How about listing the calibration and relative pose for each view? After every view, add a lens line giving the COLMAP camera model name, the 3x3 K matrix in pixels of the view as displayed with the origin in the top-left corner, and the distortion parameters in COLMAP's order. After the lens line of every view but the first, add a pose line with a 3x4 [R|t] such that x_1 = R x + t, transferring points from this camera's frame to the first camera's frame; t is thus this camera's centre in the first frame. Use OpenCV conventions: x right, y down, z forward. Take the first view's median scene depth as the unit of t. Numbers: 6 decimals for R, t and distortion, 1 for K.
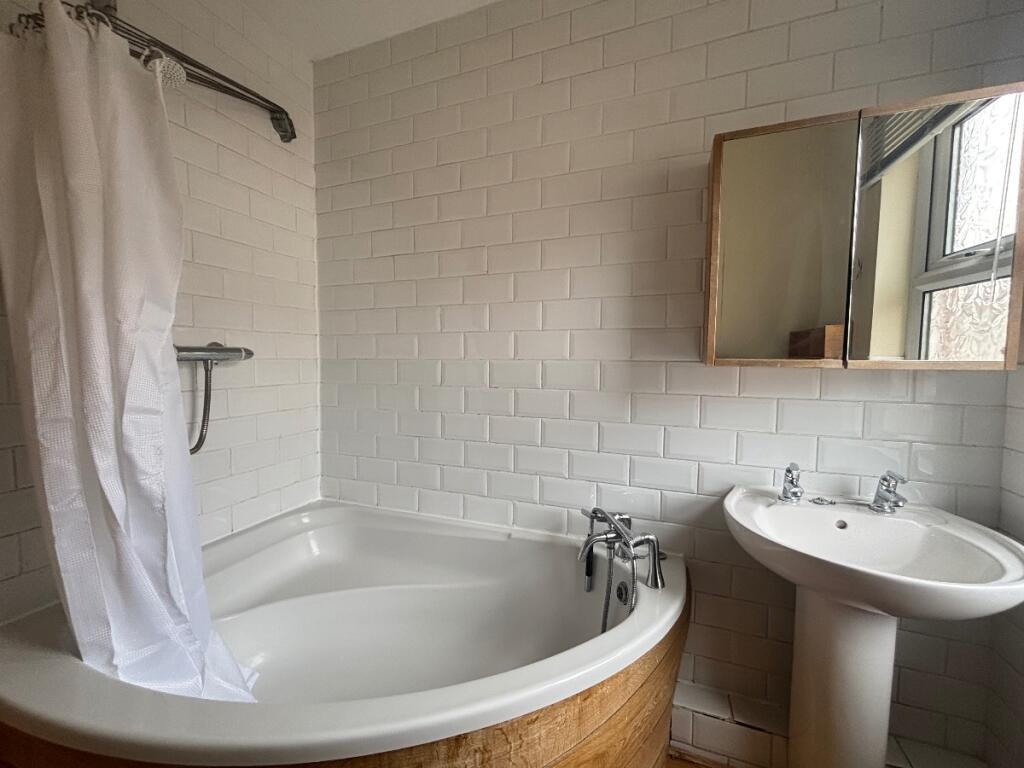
lens RADIAL K [[414.6, 0, 510.5], [0, 414.6, 382.6], [0, 0, 1]] dist [-0.002300, -0.000433]
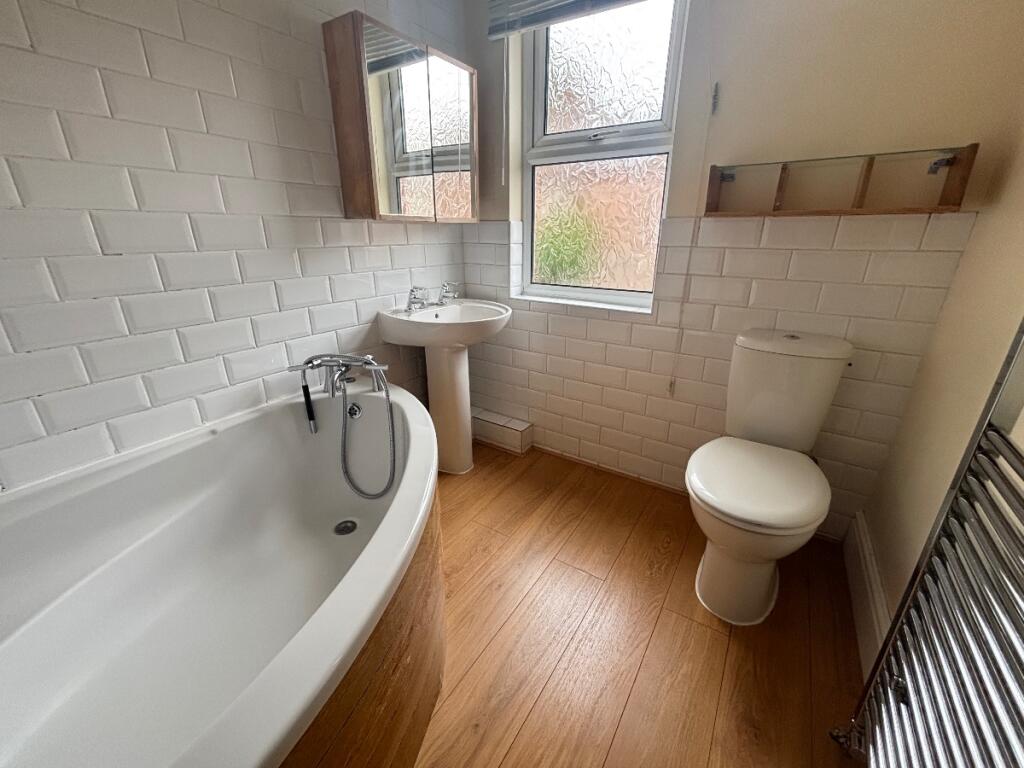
lens RADIAL K [[414.6, 0, 510.3], [0, 414.6, 383.5], [0, 0, 1]] dist [-0.002300, -0.000433]
pose [[0.184585, -0.334489, 0.924146, -0.659836], [0.072204, 0.942378, 0.326666, 0.041595], [-0.980161, 0.006429, 0.198100, 0.235301]]
